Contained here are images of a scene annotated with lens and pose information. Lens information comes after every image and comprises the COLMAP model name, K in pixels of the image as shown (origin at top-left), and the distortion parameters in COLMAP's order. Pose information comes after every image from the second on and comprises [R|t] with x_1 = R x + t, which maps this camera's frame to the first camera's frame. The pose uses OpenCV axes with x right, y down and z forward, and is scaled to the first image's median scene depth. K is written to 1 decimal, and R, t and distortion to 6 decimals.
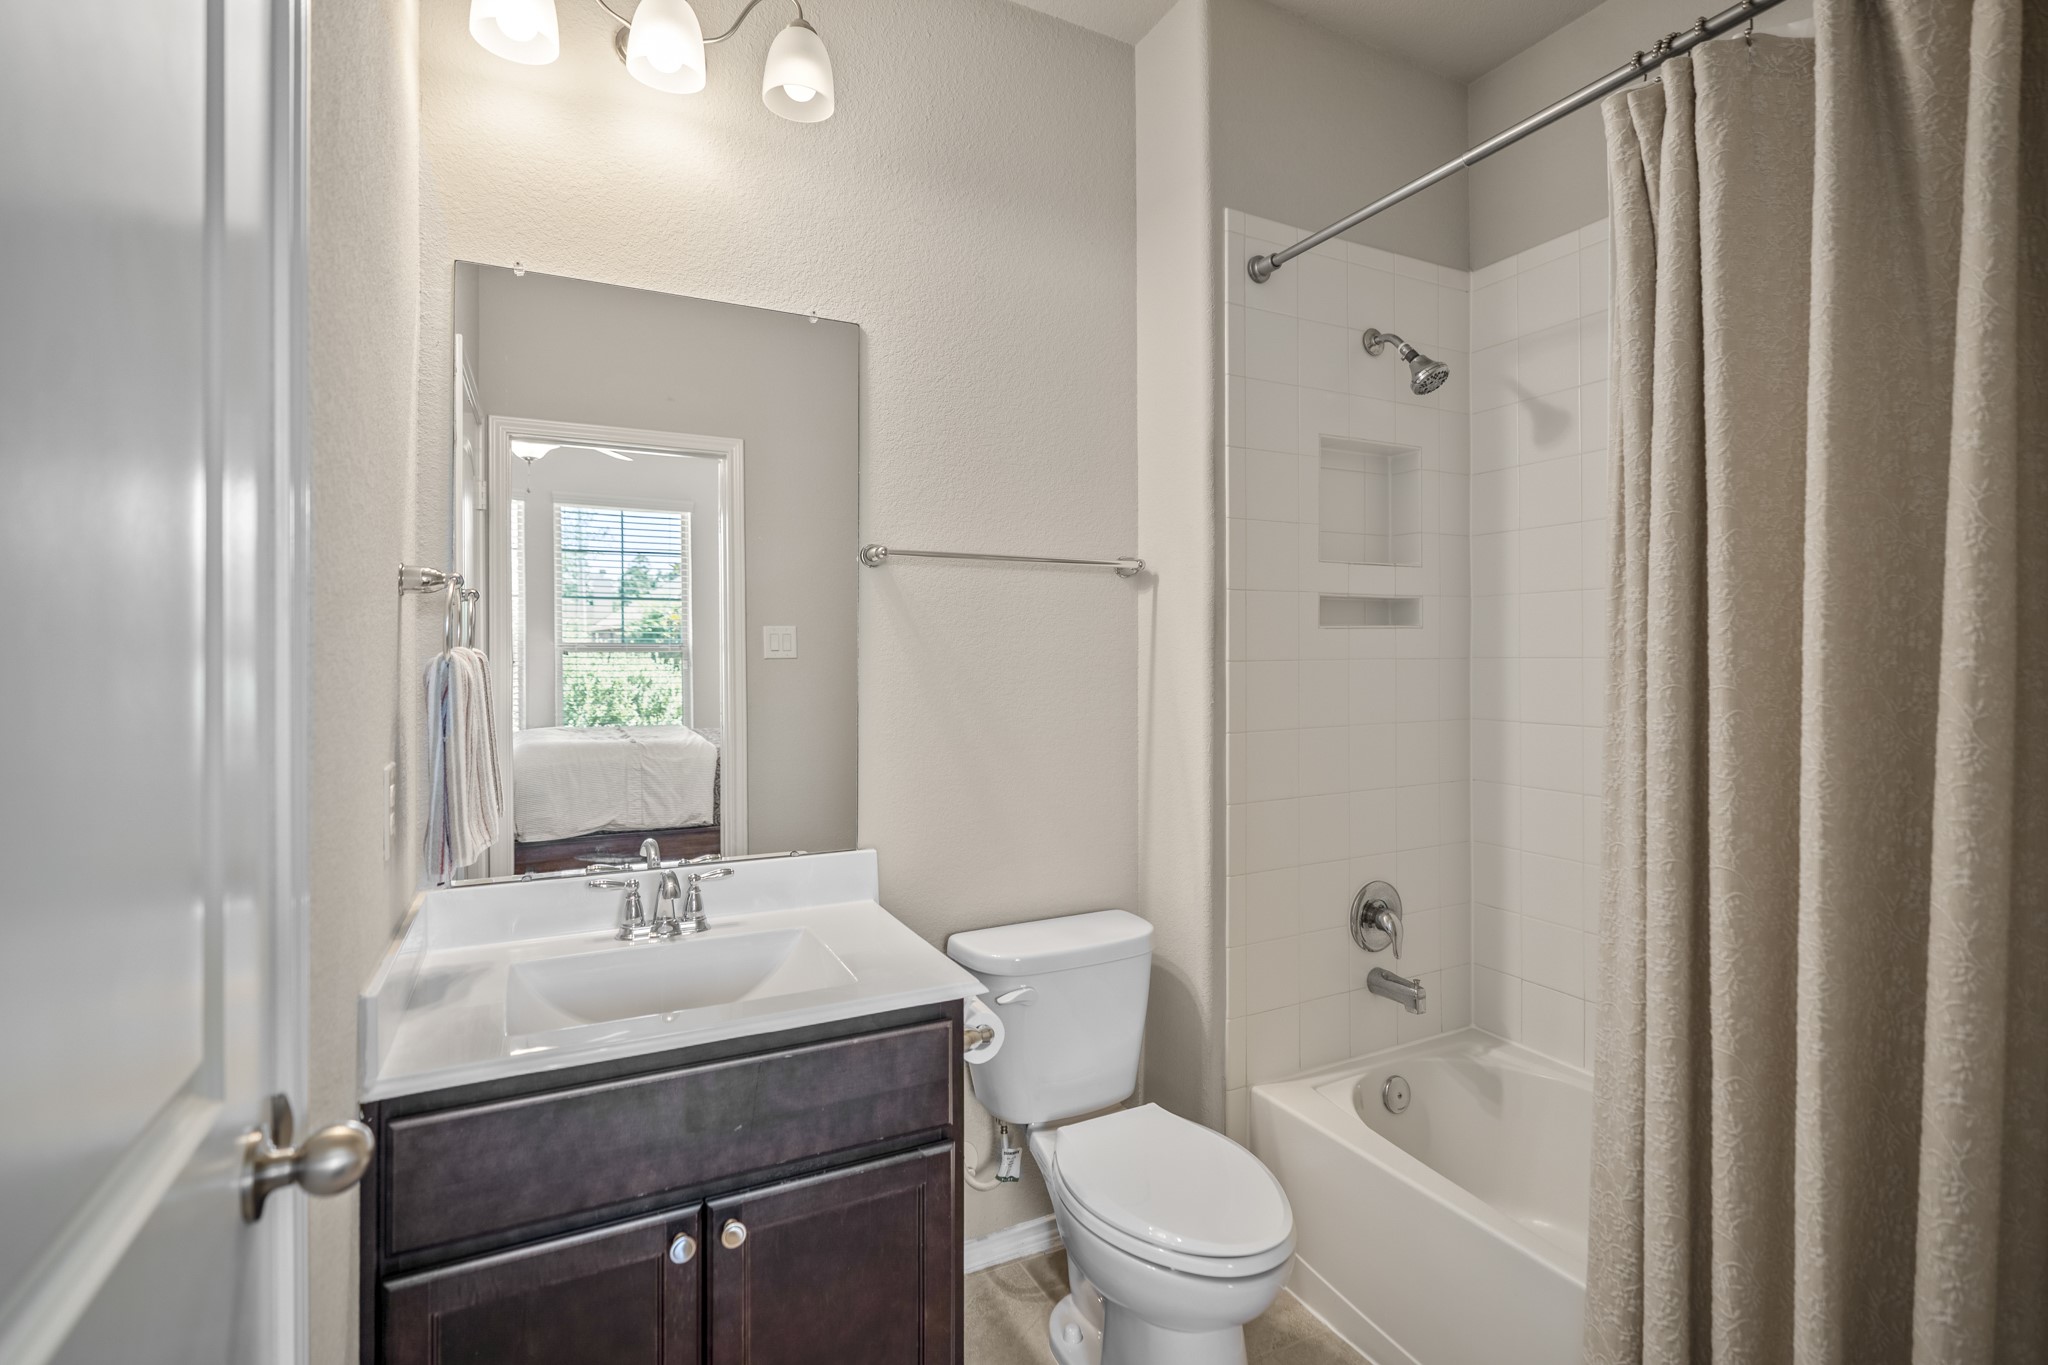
lens RADIAL K [[964.3, 0, 1022.8], [0, 964.3, 696.5], [0, 0, 1]] dist [-0.067655, 0.027213]
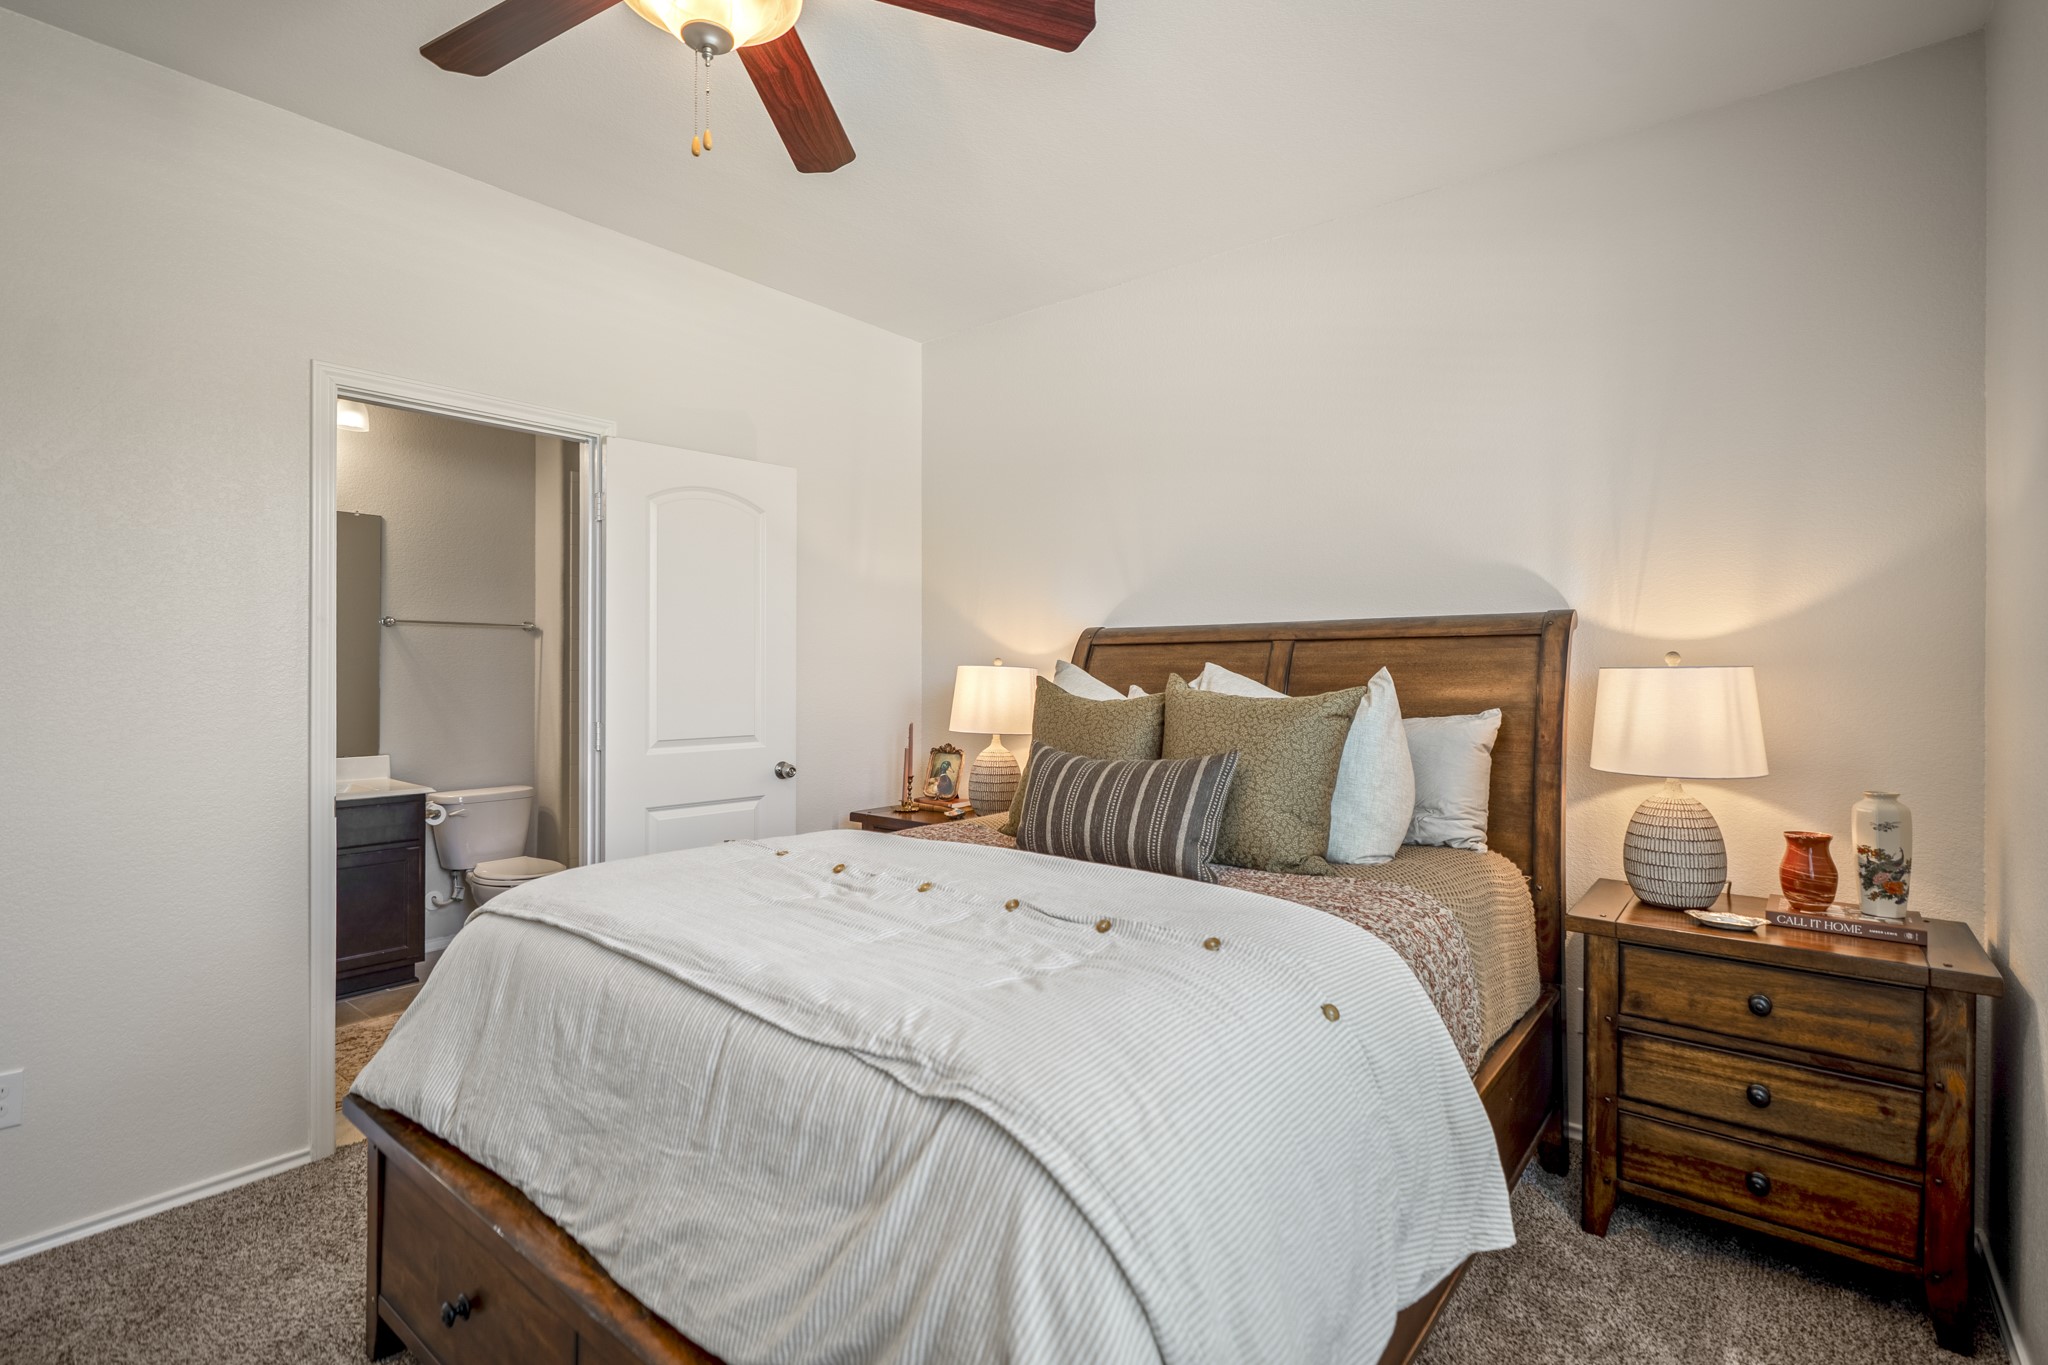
lens RADIAL K [[964.3, 0, 1022.8], [0, 964.3, 696.5], [0, 0, 1]] dist [-0.067655, 0.027213]
pose [[0.907252, 0.010006, 0.420469, 0.269854], [-0.004027, 0.999878, -0.015105, 0.055145], [-0.420568, 0.012010, 0.907181, -1.634265]]
